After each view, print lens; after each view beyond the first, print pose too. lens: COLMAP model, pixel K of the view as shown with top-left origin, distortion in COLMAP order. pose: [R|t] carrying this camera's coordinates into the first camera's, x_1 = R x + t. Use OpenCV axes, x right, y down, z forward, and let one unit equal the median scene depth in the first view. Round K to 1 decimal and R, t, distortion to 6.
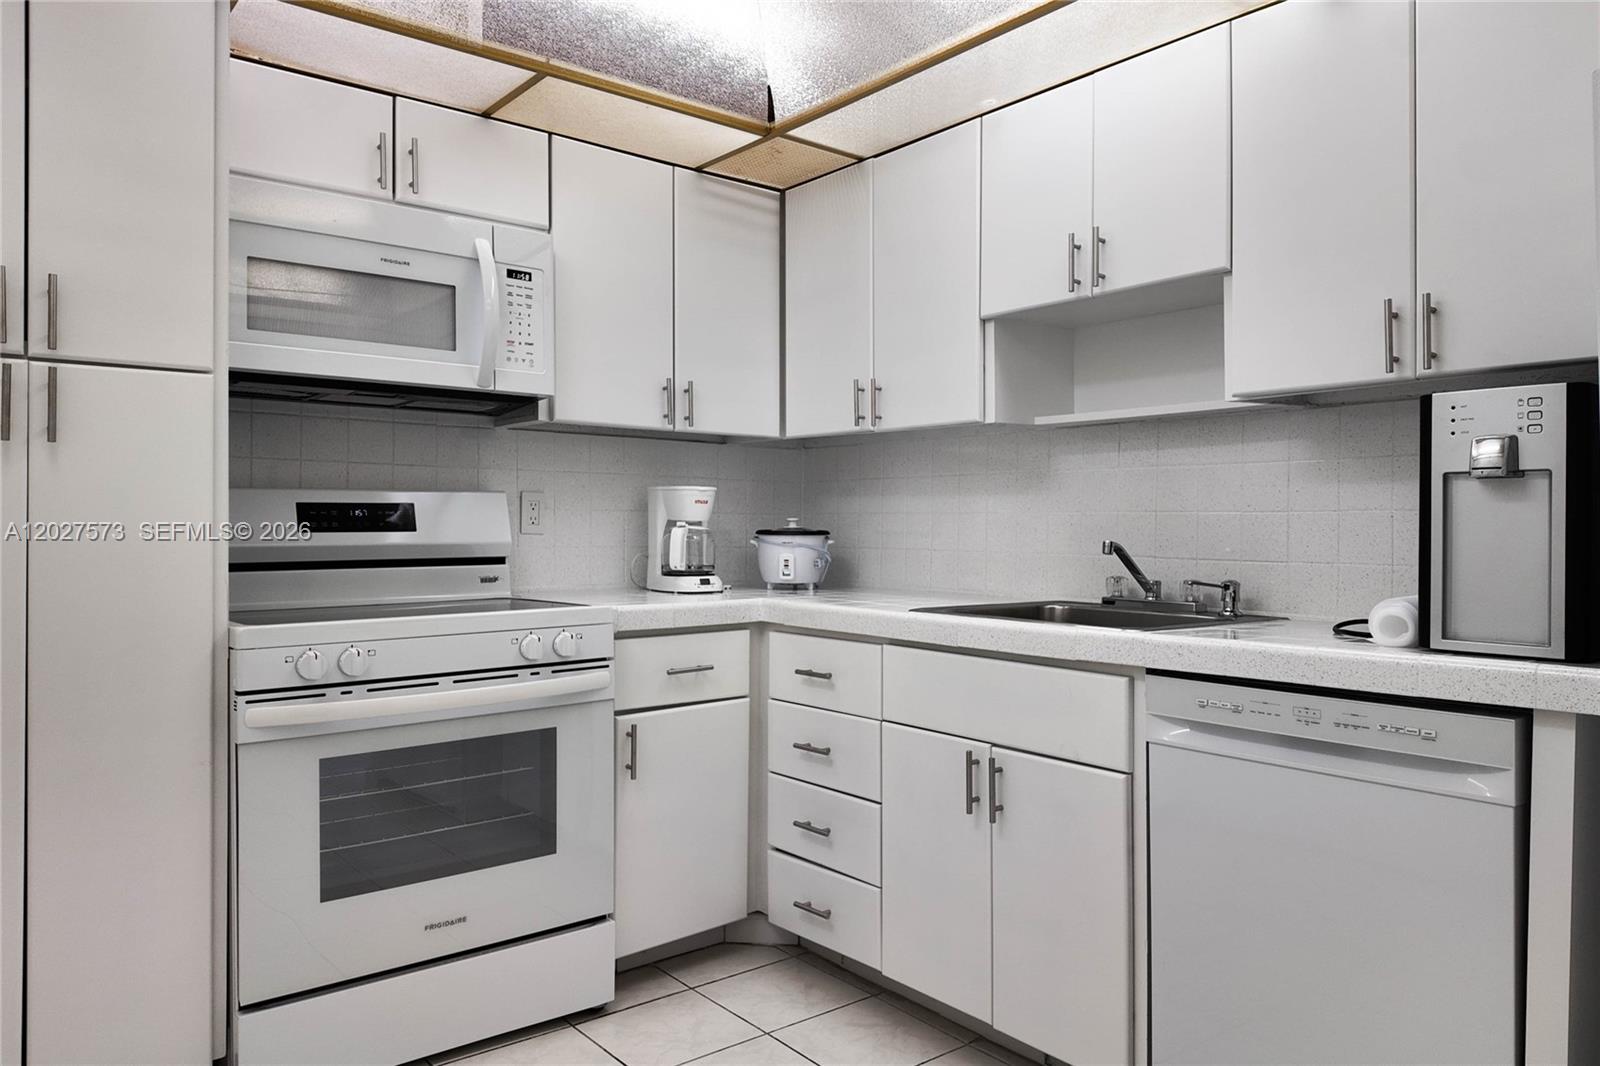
lens RADIAL K [[1108.8, 0, 863.1], [0, 1108.8, 532.4], [0, 0, 1]] dist [0.063625, -0.075520]
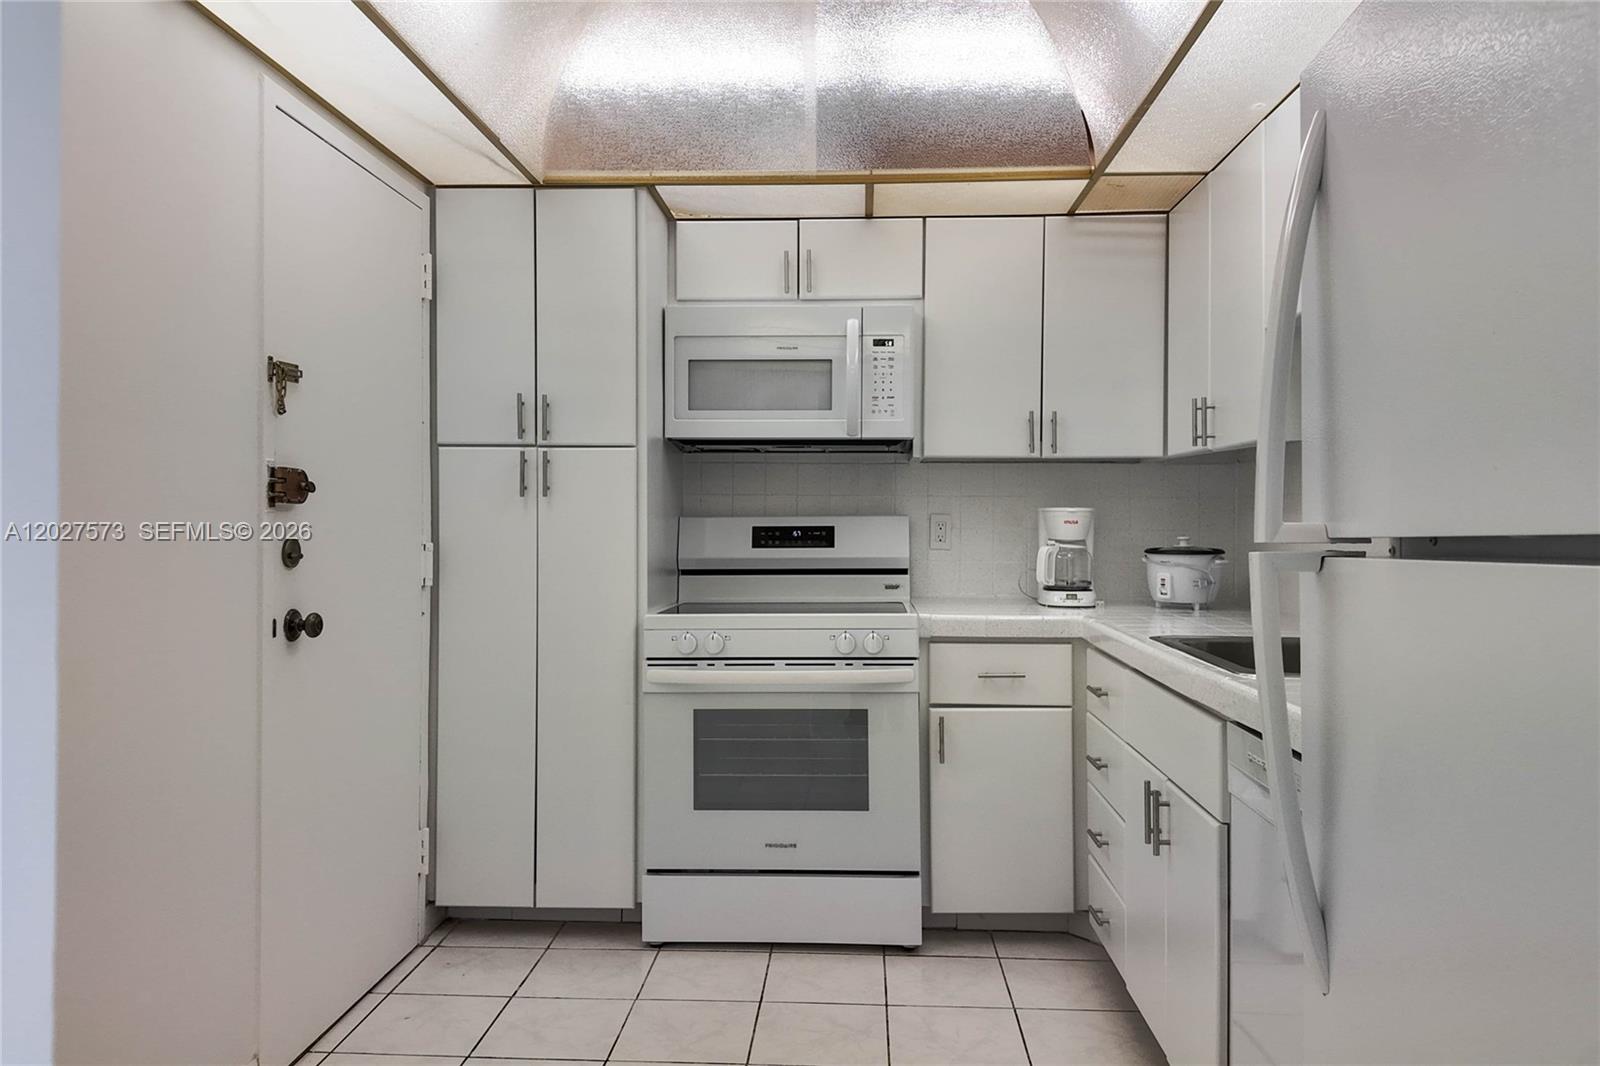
lens RADIAL K [[1108.8, 0, 805.7], [0, 1108.8, 529.9], [0, 0, 1]] dist [0.063625, -0.075520]
pose [[0.729133, 0.003561, -0.684363, 0.471213], [-0.003785, 0.999992, 0.001170, -0.024009], [0.684361, 0.001737, 0.729141, 0.045564]]
